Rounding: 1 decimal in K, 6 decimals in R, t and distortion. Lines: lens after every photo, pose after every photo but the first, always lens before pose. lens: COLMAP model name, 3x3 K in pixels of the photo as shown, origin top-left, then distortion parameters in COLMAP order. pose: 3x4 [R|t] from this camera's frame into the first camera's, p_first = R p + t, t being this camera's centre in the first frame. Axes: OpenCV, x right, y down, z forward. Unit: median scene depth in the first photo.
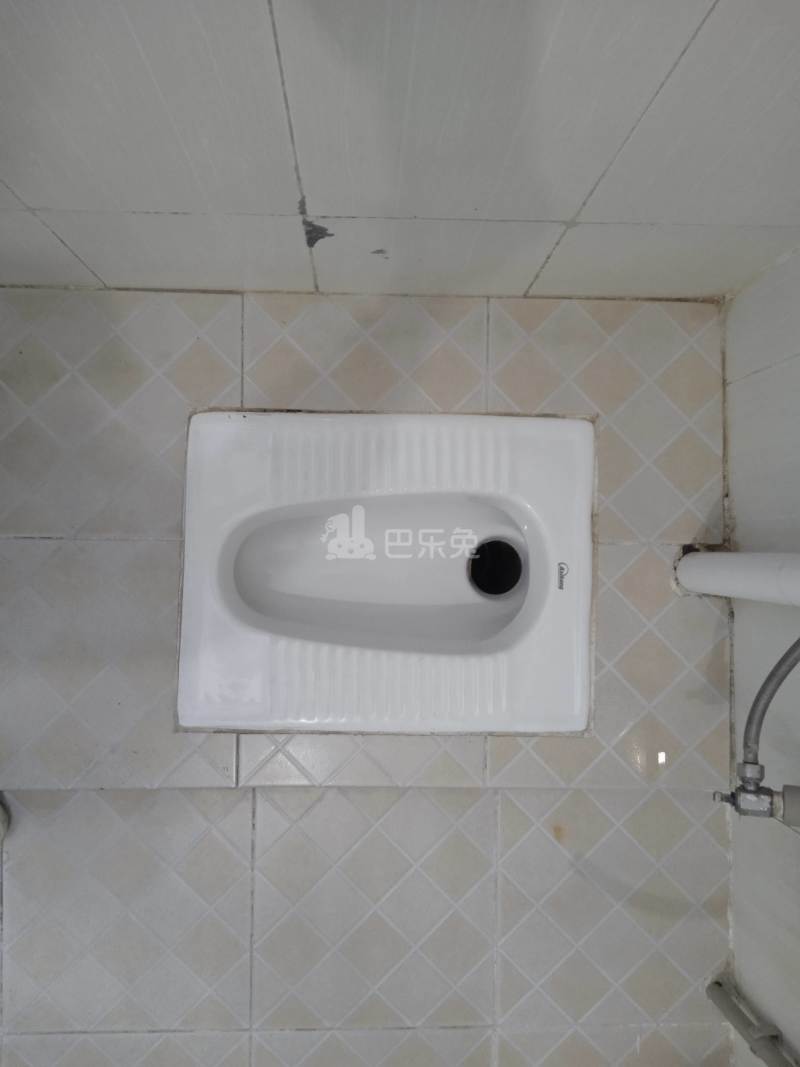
lens RADIAL K [[877.6, 0, 400.0], [0, 877.6, 533.5], [0, 0, 1]] dist [0.117159, -0.219636]
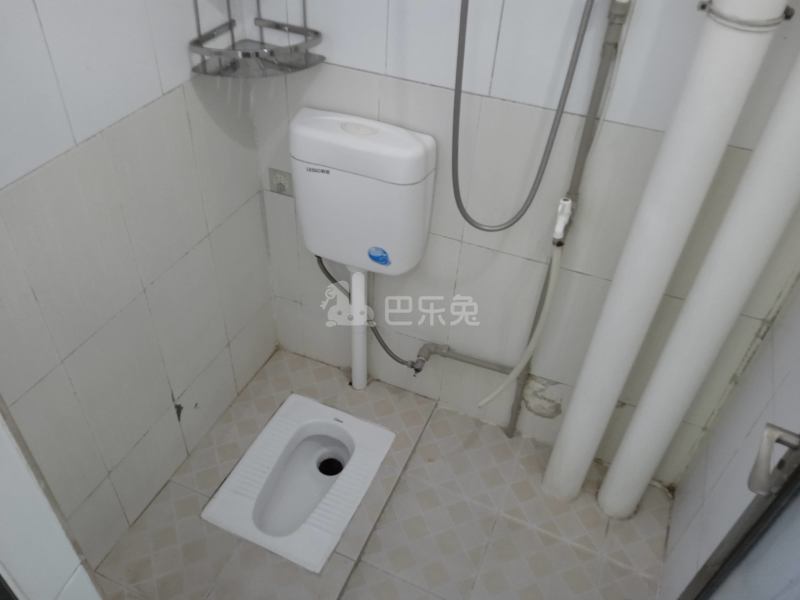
lens RADIAL K [[658.0, 0, 400.0], [0, 658.0, 300.0], [0, 0, 1]] dist [0.117159, -0.219636]
pose [[0.390821, -0.611913, 0.687620, -0.869189], [0.919423, 0.295085, -0.259974, 0.617405], [-0.043825, 0.733817, 0.677932, -0.590771]]
